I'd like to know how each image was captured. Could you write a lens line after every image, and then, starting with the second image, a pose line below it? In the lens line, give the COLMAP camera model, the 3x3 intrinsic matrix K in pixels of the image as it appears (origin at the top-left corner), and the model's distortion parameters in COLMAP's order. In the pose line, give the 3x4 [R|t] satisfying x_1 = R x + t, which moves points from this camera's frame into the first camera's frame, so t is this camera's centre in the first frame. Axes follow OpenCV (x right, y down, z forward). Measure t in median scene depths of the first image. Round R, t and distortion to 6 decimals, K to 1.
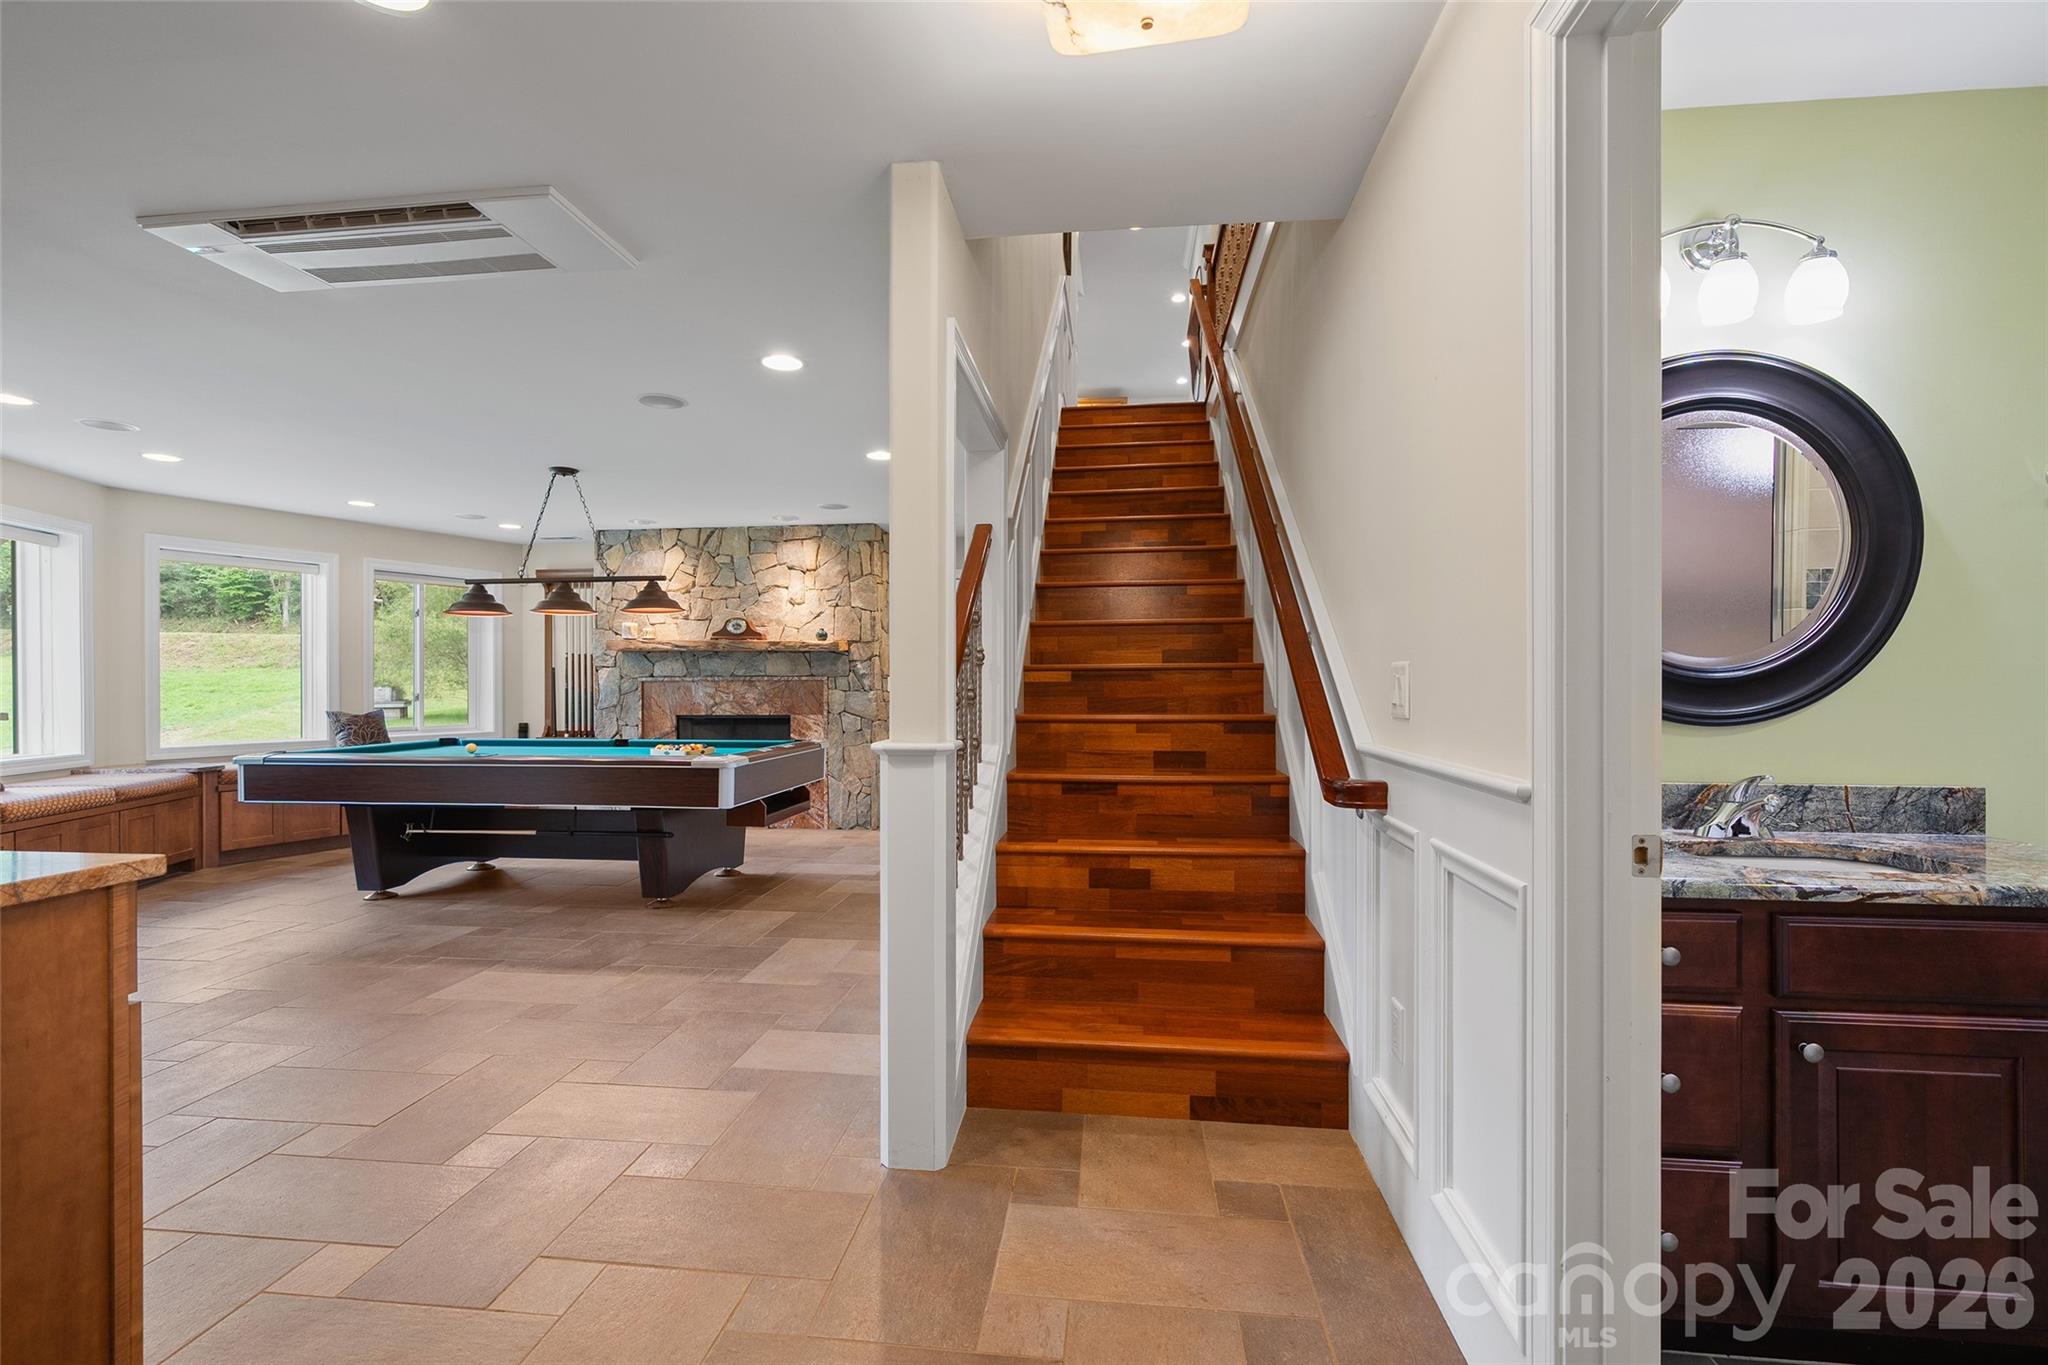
lens RADIAL K [[922.3, 0, 1020.6], [0, 922.3, 680.9], [0, 0, 1]] dist [-0.009890, 0.003490]
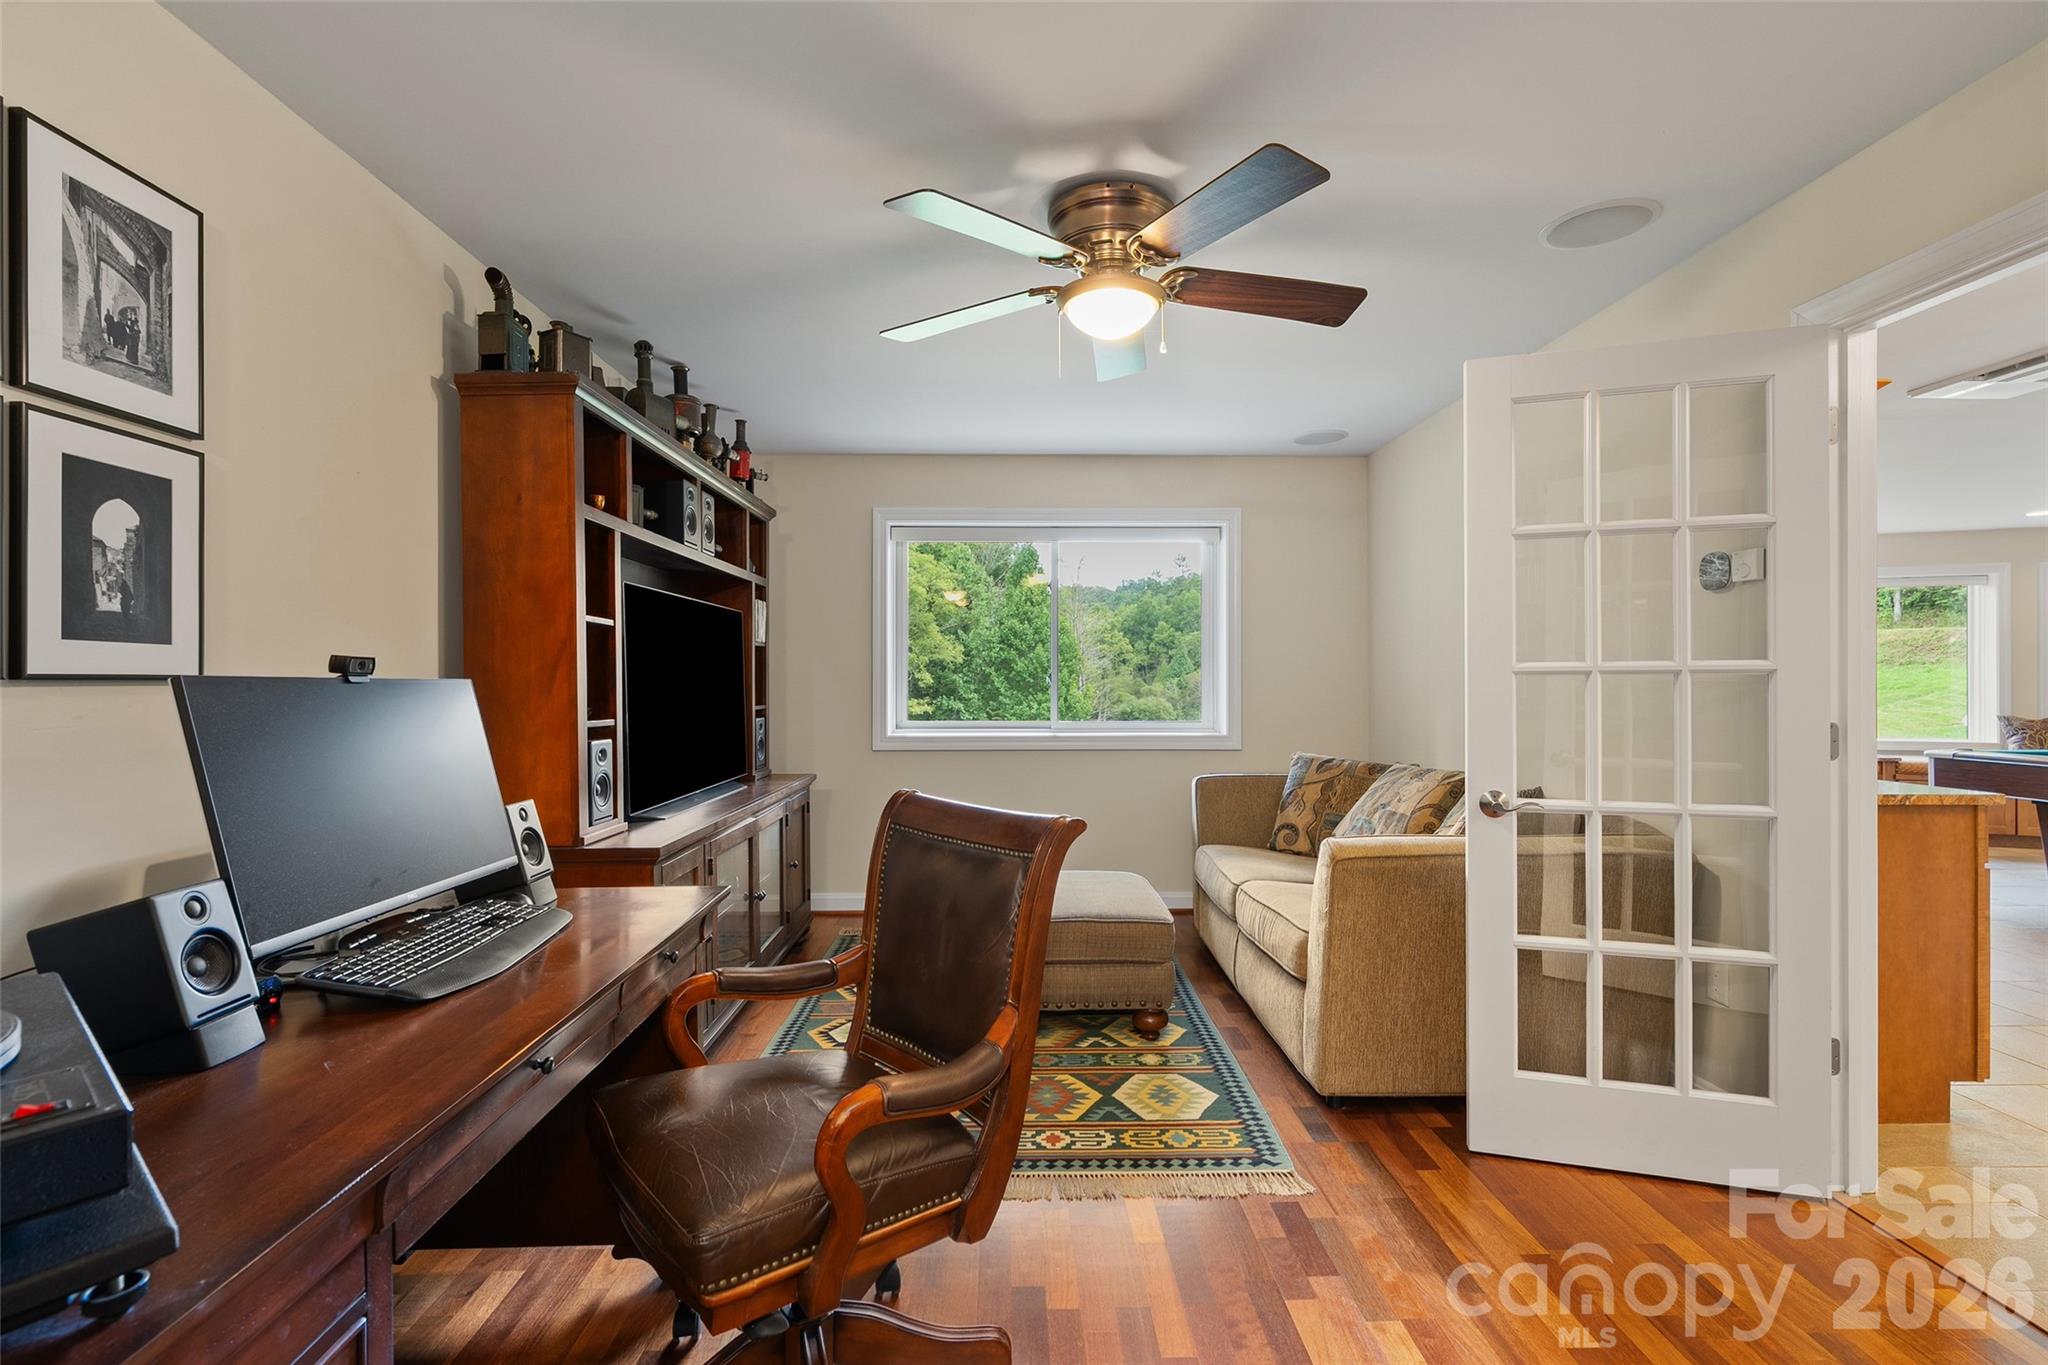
lens RADIAL K [[922.3, 0, 1038.0], [0, 922.3, 675.2], [0, 0, 1]] dist [-0.009890, 0.003490]
pose [[0.142546, -0.002104, -0.989786, 0.114507], [-0.000911, 0.999997, -0.002257, -0.008617], [0.989788, 0.001223, 0.142543, -0.217966]]
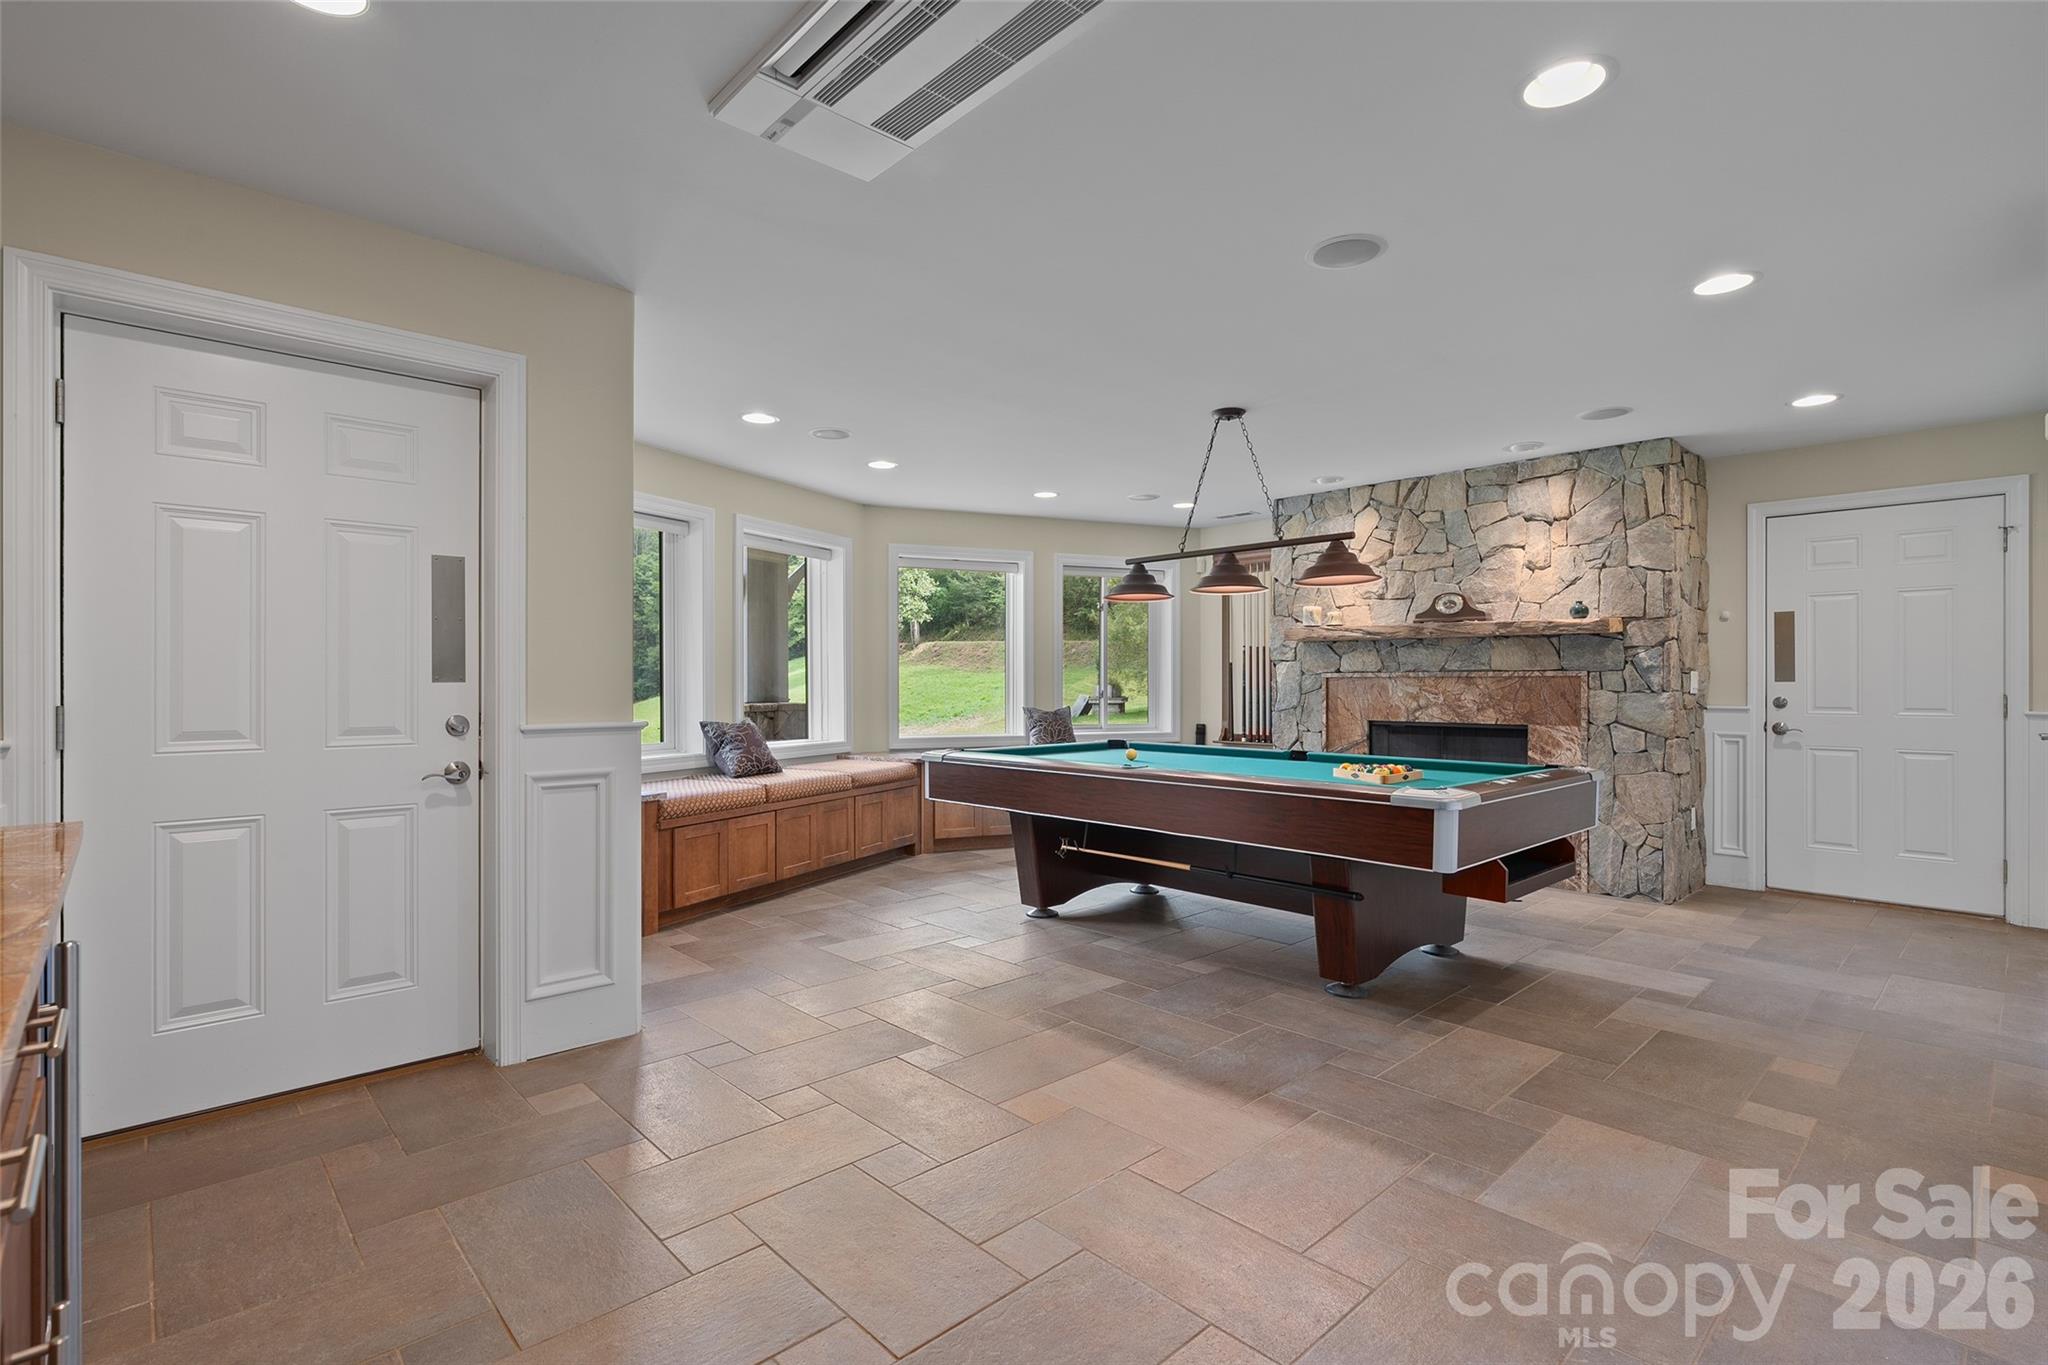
lens RADIAL K [[963.7, 0, 1019.2], [0, 963.7, 683.2], [0, 0, 1]] dist [-0.003393, 0.001477]
pose [[0.761167, 0.003508, -0.648546, -0.066776], [-0.001339, 0.999992, 0.003838, 0.002273], [0.648554, -0.002053, 0.761166, 0.179112]]
